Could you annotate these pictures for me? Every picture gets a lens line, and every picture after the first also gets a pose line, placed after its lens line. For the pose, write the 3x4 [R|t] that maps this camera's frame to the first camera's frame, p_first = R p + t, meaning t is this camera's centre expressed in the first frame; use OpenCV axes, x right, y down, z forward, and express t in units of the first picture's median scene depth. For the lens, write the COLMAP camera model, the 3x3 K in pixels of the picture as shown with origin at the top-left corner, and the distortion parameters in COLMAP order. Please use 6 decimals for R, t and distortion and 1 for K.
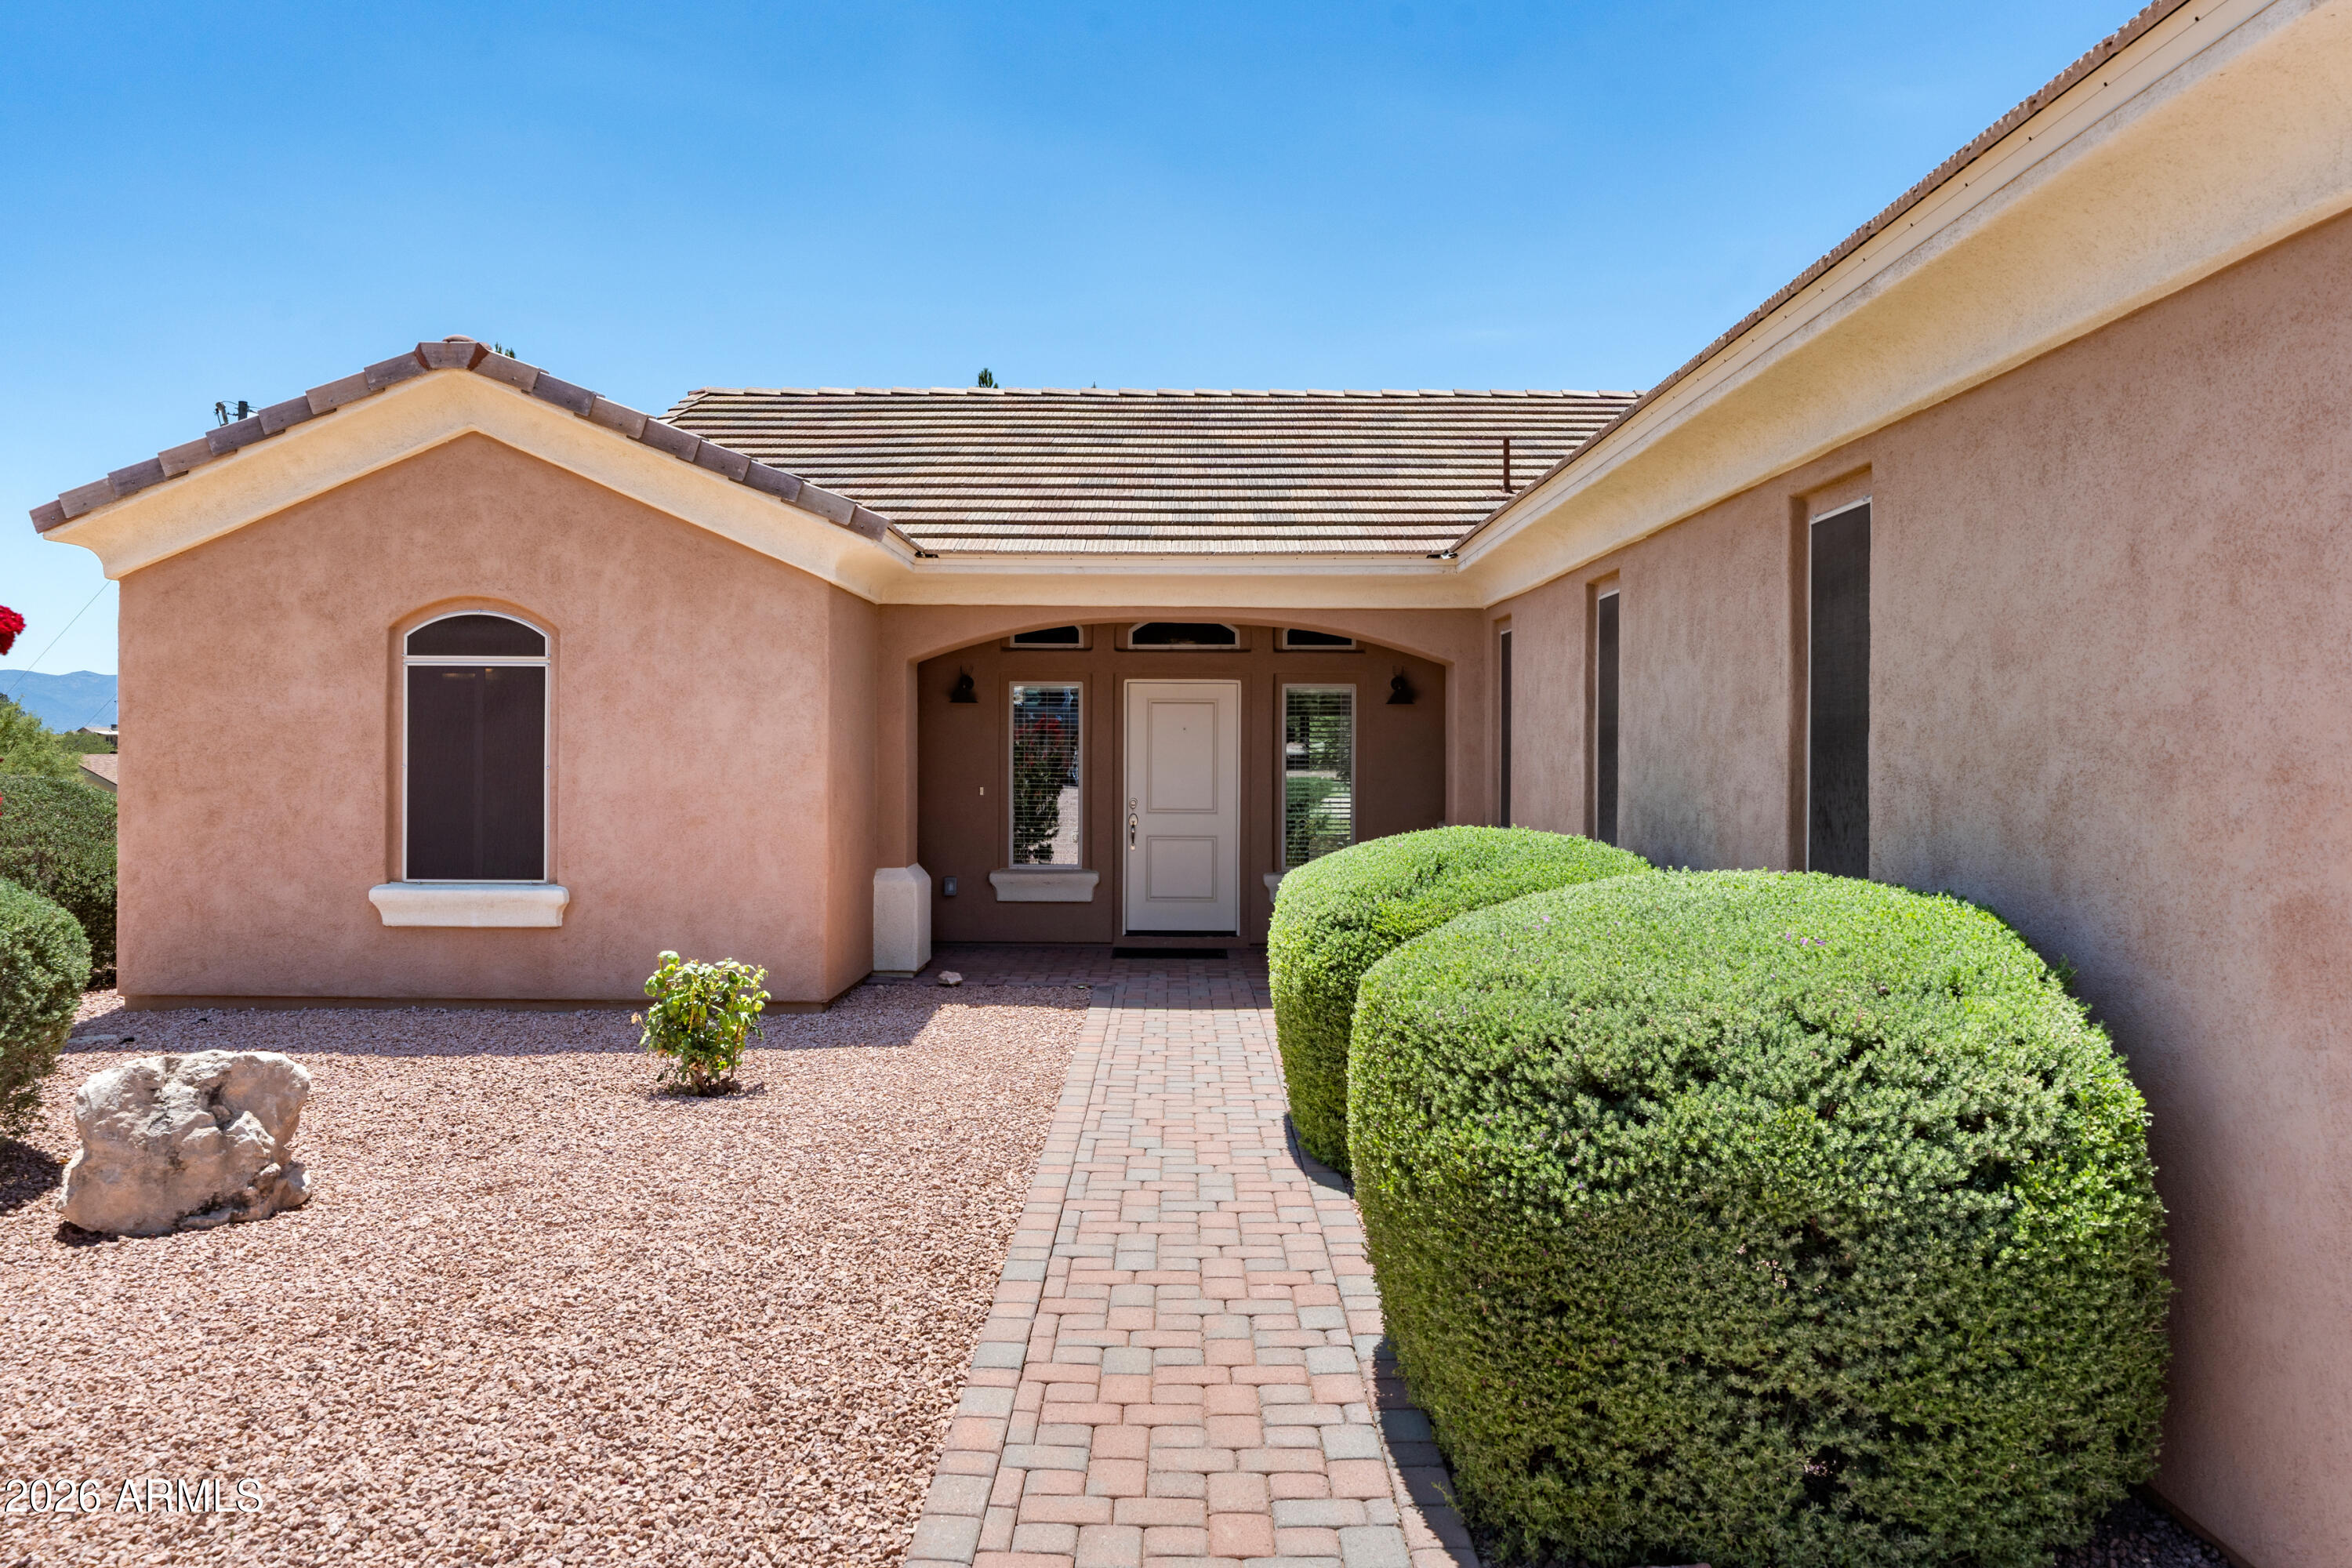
lens RADIAL K [[1778.8, 0, 1176.0], [0, 1778.8, 784.0], [0, 0, 1]] dist [0.000586, 0.002362]
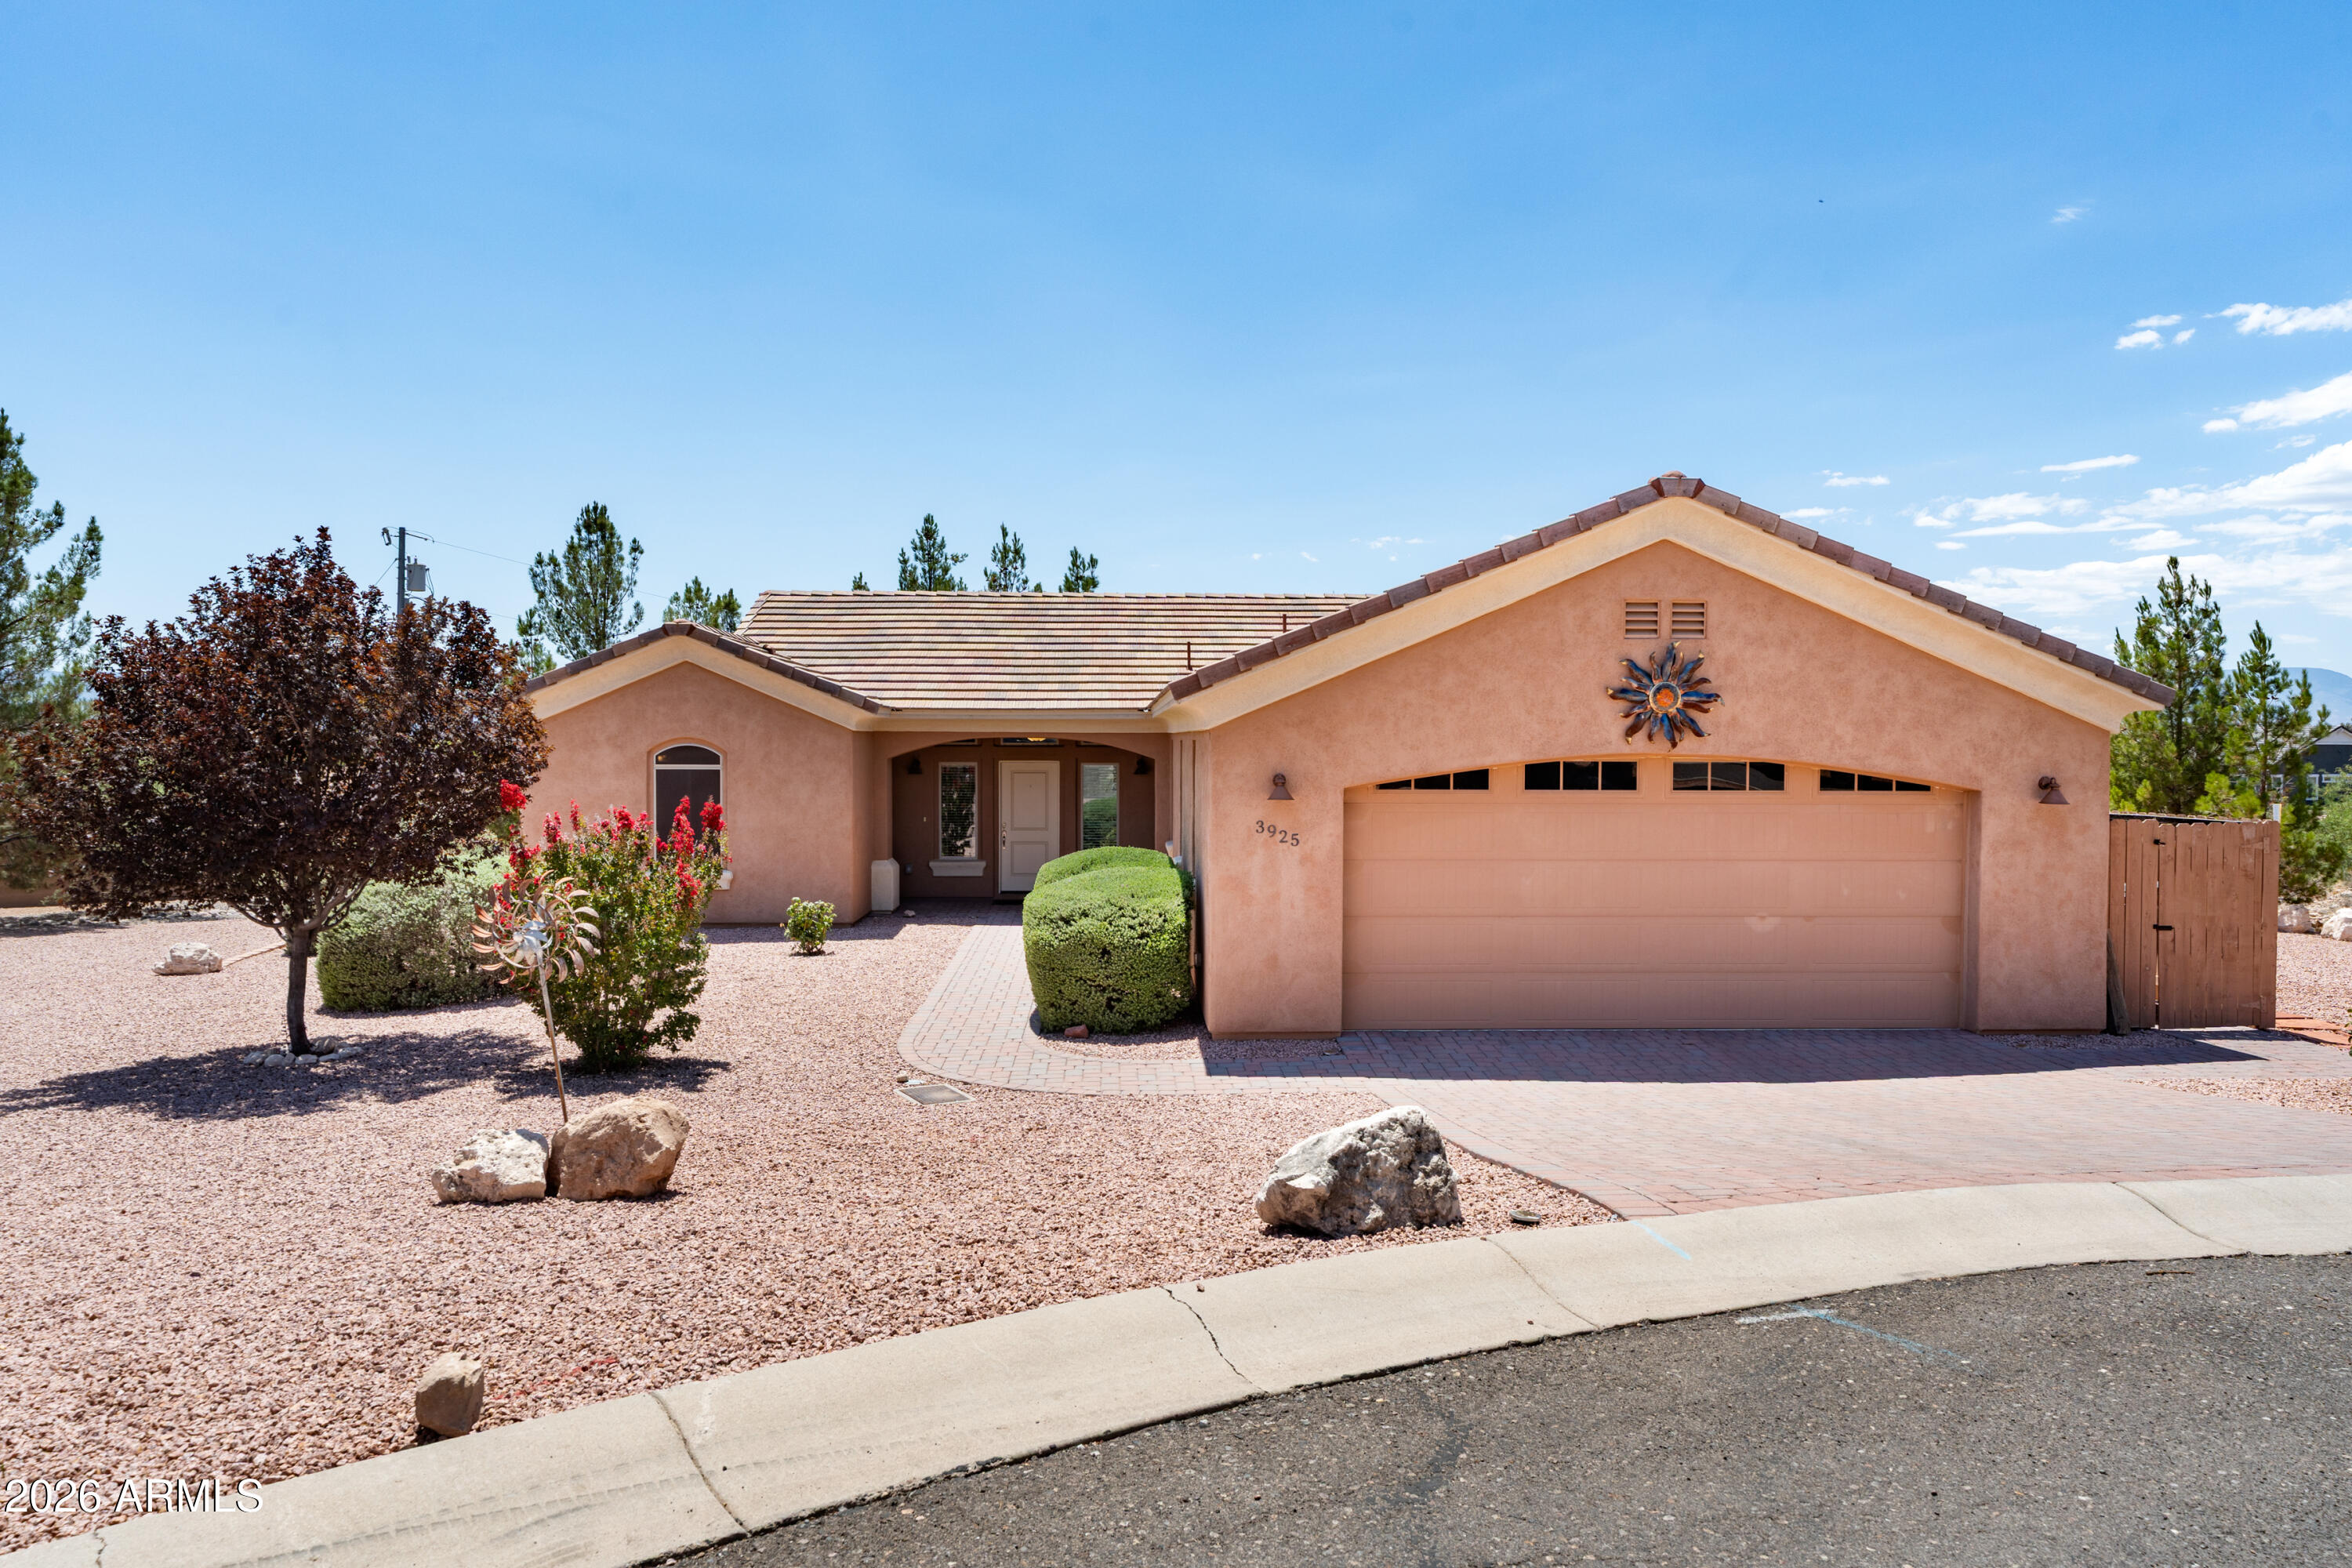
lens RADIAL K [[1624.9, 0, 1176.0], [0, 1624.9, 784.0], [0, 0, 1]] dist [0.007136, 0.000554]
pose [[0.999168, -0.005029, 0.040473, 0.118608], [0.004588, 0.999929, 0.010987, -0.067528], [-0.040526, -0.010792, 0.999120, -0.997284]]
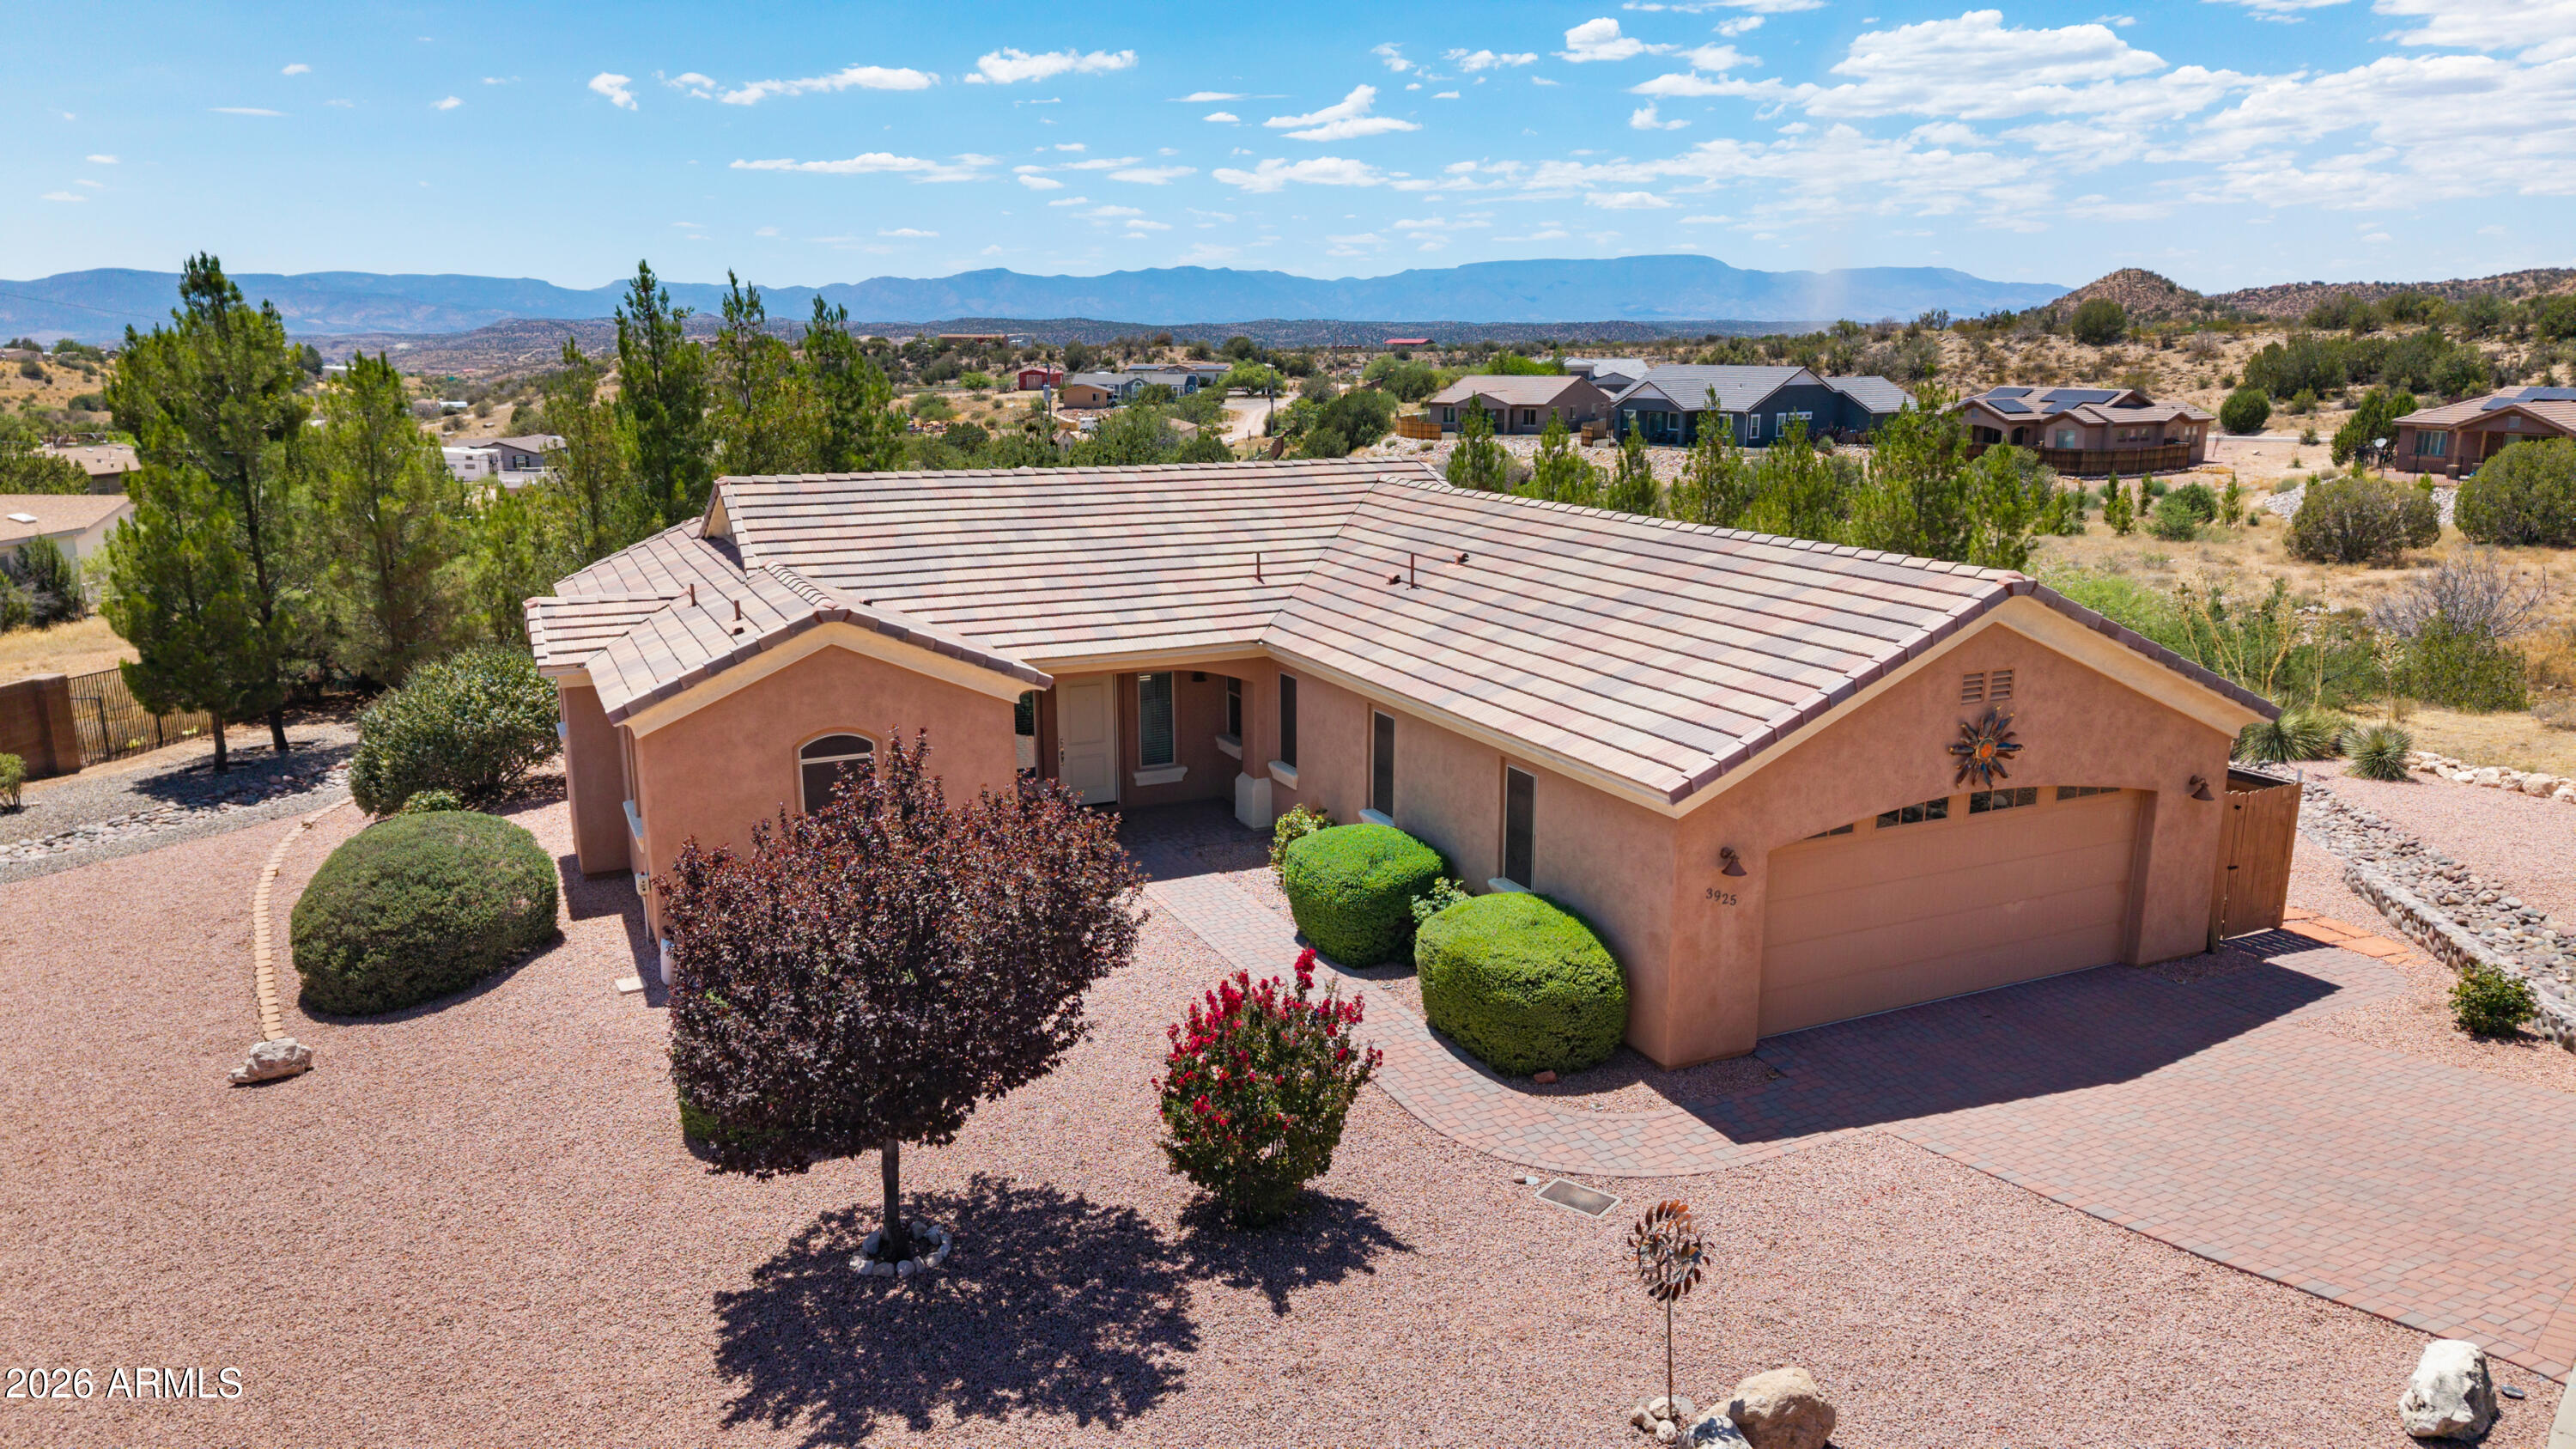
lens RADIAL K [[1821.3, 0, 1288.0], [0, 1821.3, 724.5], [0, 0, 1]] dist [0.035021, -0.000589]
pose [[0.896868, -0.105315, 0.429578, -0.810869], [0.012247, 0.976780, 0.213896, -0.532294], [-0.442130, -0.186576, 0.877332, -0.984362]]
